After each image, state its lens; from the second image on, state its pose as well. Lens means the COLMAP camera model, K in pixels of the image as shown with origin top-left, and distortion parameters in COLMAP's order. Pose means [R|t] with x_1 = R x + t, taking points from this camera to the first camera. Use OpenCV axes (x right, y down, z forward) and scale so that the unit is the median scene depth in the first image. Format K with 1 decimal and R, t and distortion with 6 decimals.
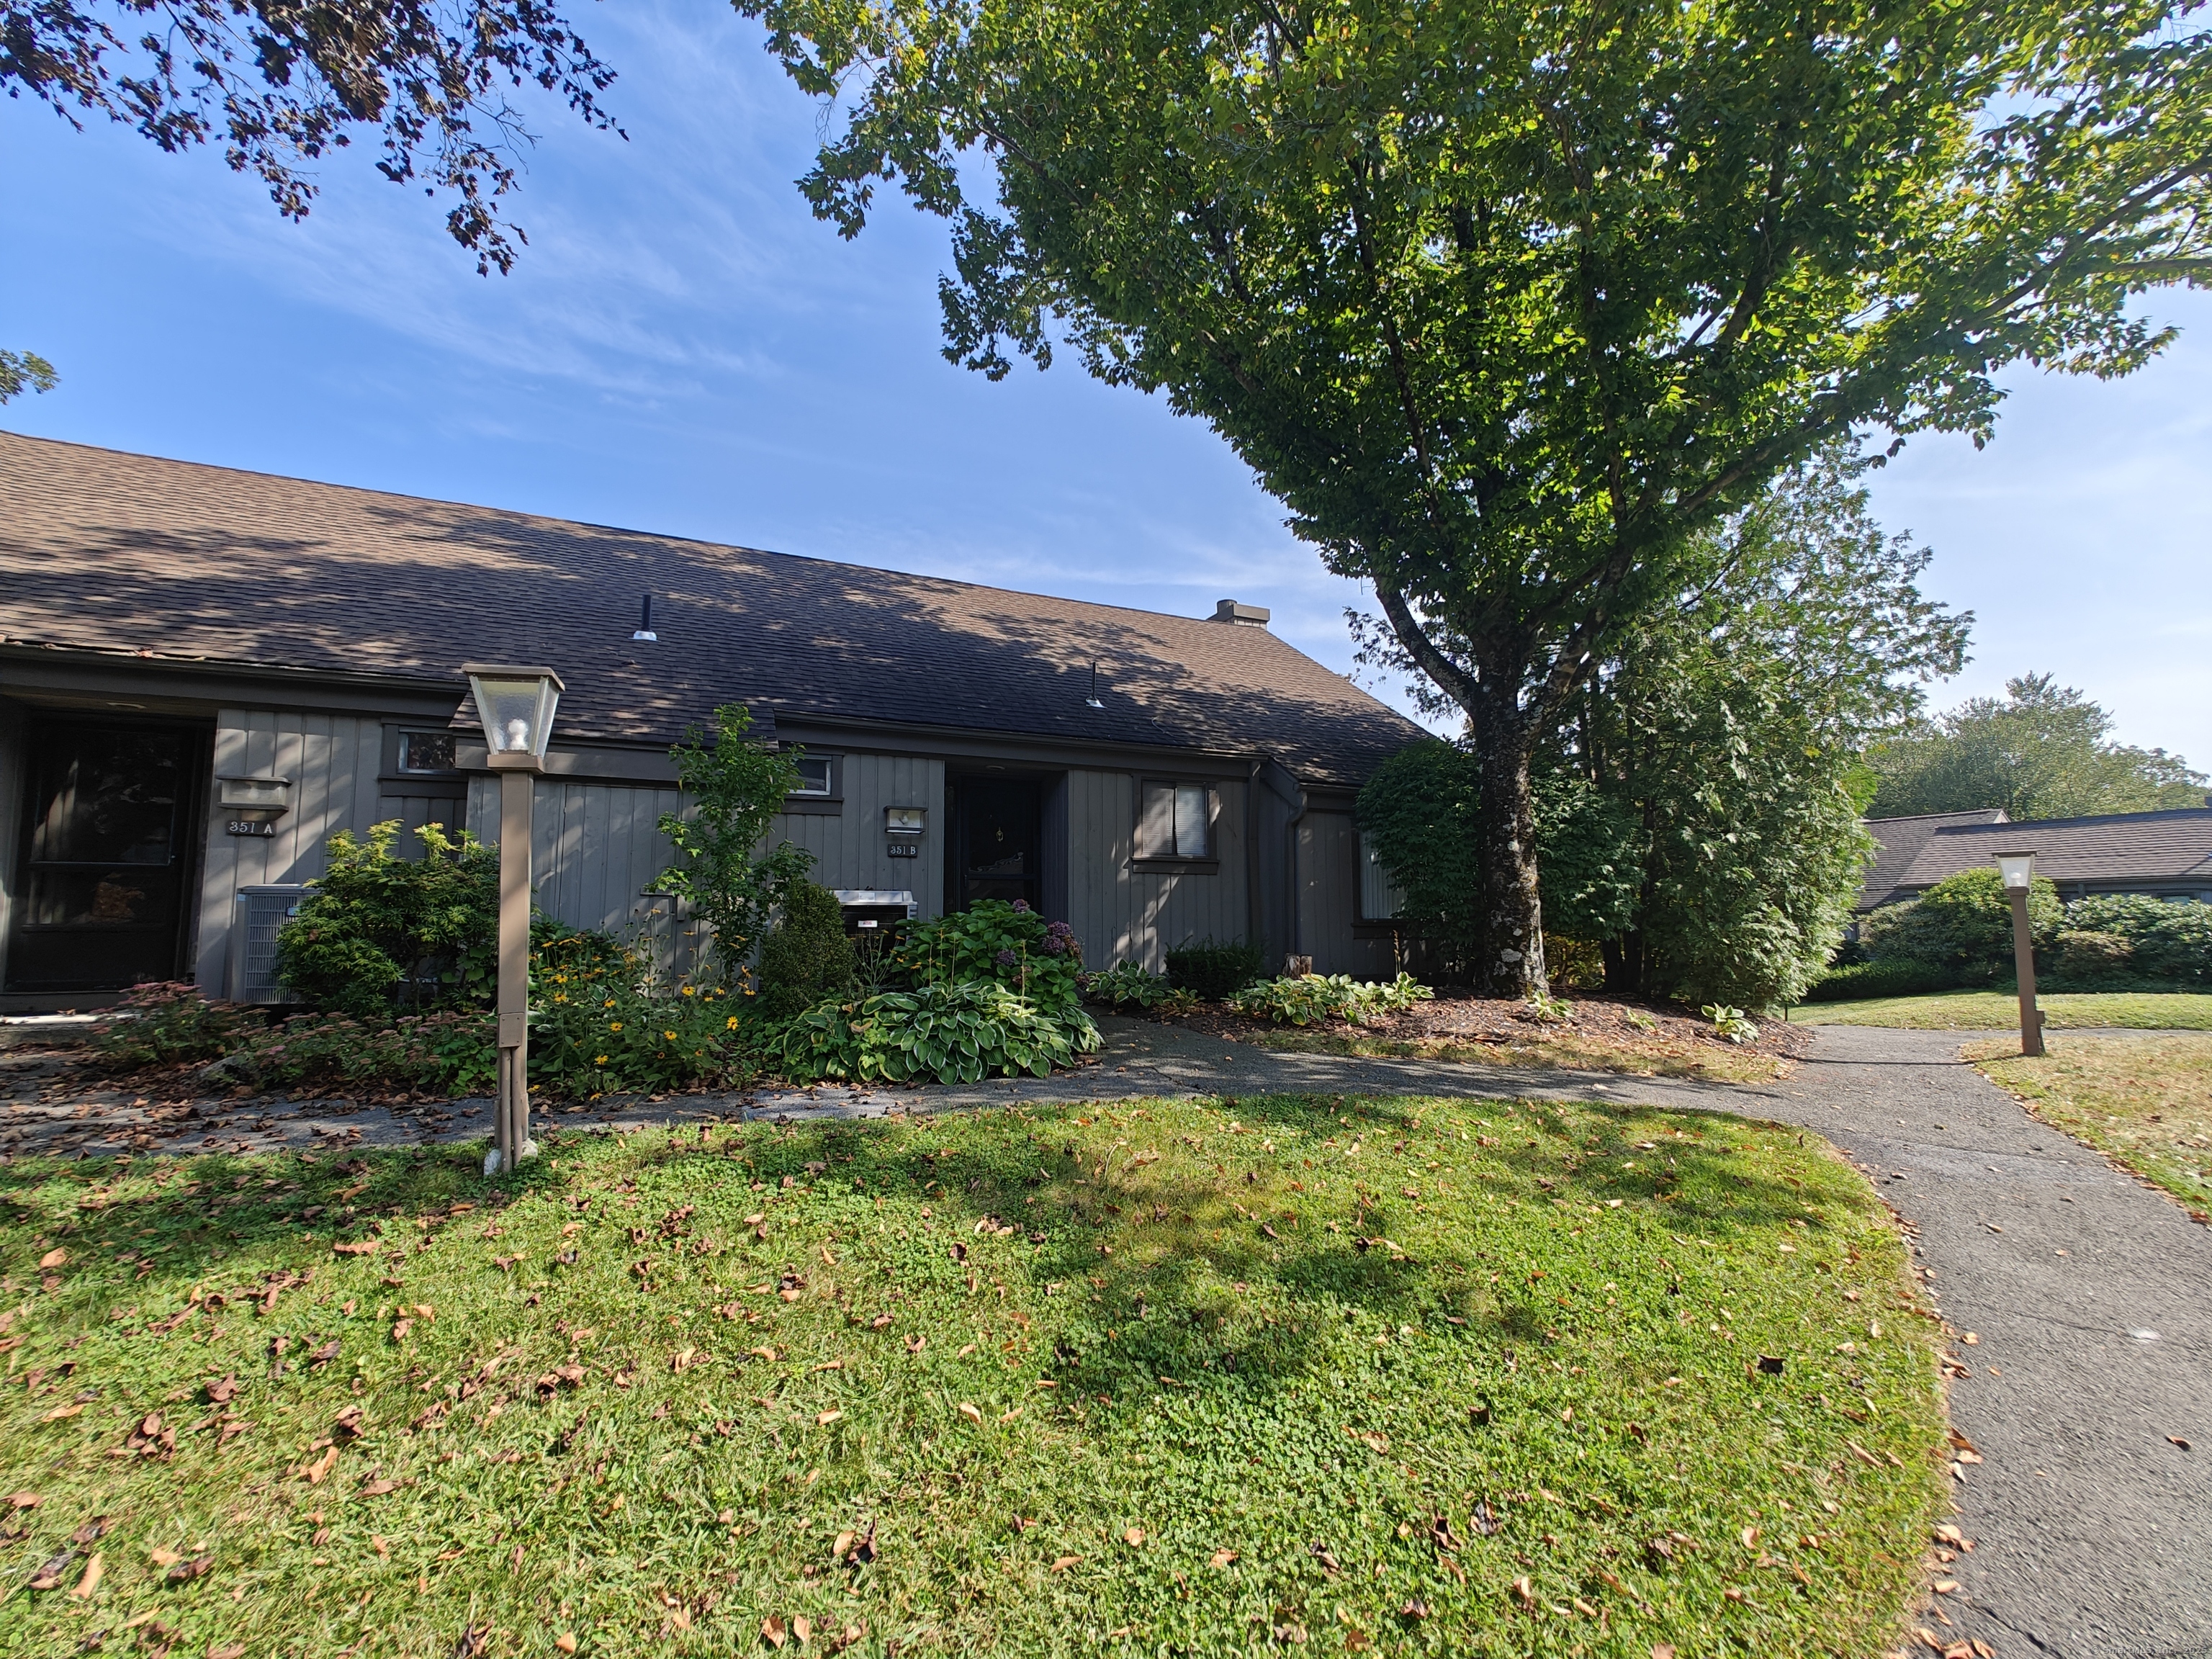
lens RADIAL K [[923.9, 0, 1107.4], [0, 923.9, 834.0], [0, 0, 1]] dist [-0.002078, 0.000332]
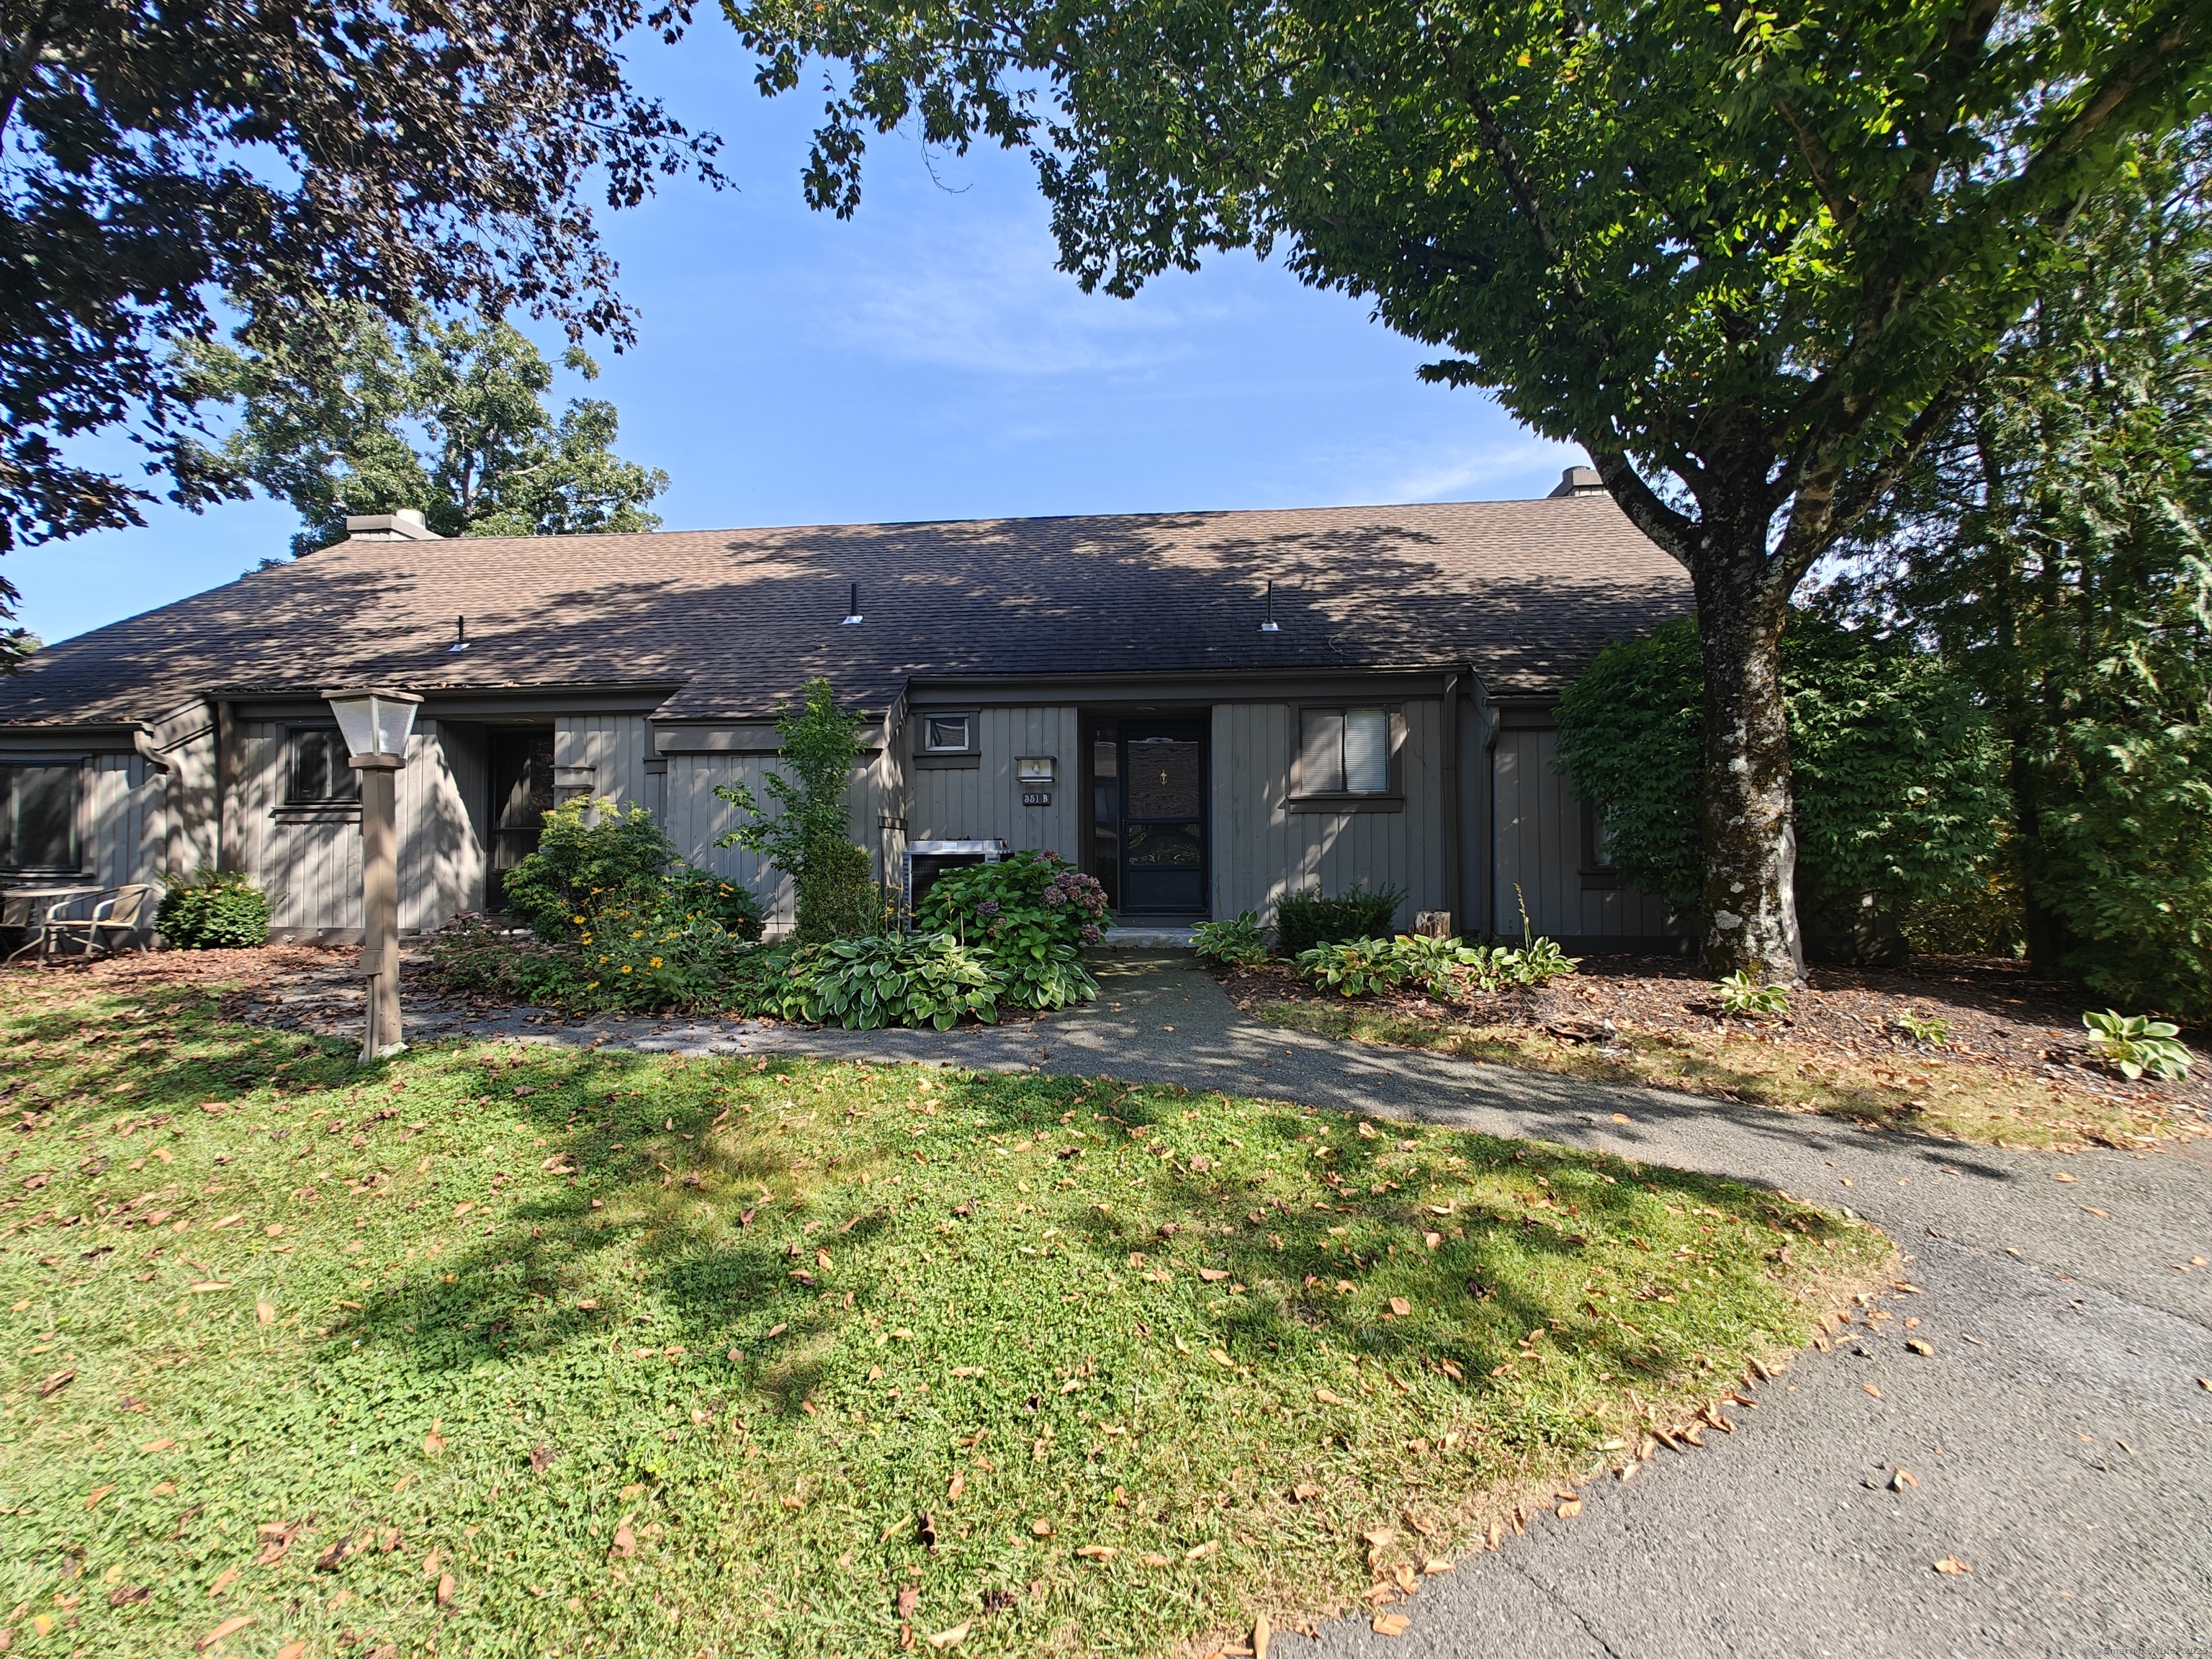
lens RADIAL K [[923.9, 0, 1106.7], [0, 923.9, 830.5], [0, 0, 1]] dist [-0.002078, 0.000332]
pose [[0.865910, -0.016082, -0.499941, 0.369233], [0.050000, 0.997260, 0.054521, 0.000679], [0.497695, -0.072208, 0.864341, 0.150461]]
